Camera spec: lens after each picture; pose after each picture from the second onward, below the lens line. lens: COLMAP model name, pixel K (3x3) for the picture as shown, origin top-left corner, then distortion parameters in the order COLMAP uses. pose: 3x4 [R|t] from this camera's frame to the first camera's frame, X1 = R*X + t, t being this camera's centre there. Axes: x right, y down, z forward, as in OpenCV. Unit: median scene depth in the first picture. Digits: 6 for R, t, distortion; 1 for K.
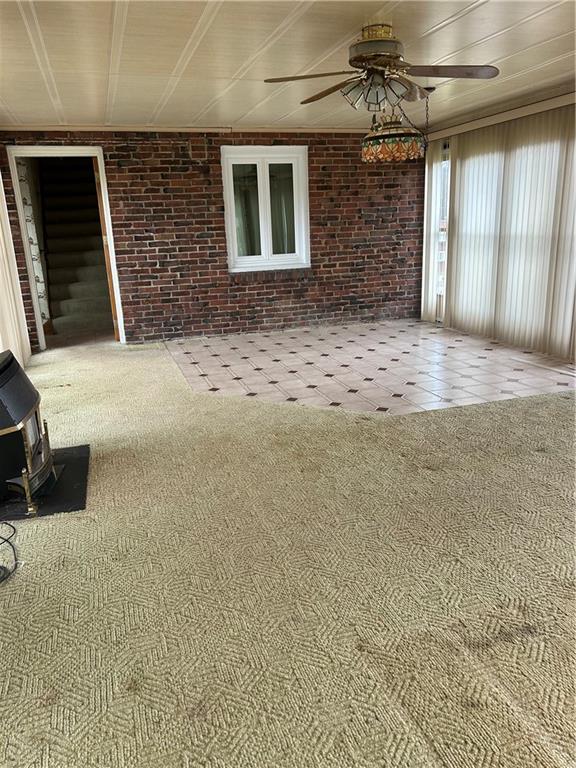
lens RADIAL K [[573.6, 0, 288.6], [0, 573.6, 383.4], [0, 0, 1]] dist [0.015110, -0.000566]
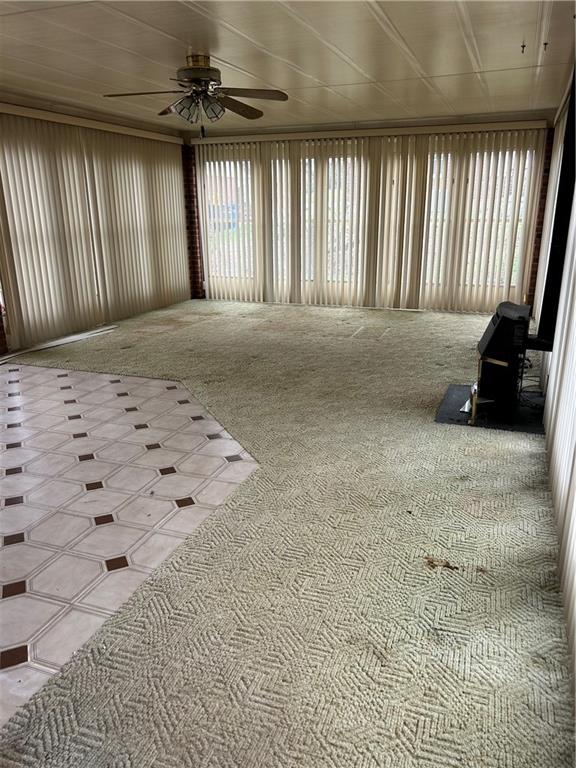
lens RADIAL K [[573.6, 0, 289.8], [0, 573.6, 385.7], [0, 0, 1]] dist [0.015110, -0.000566]
pose [[-0.778392, -0.147109, 0.610299, -0.581442], [0.206185, 0.858320, 0.469867, -0.364984], [-0.592953, 0.491575, -0.637778, 1.358889]]
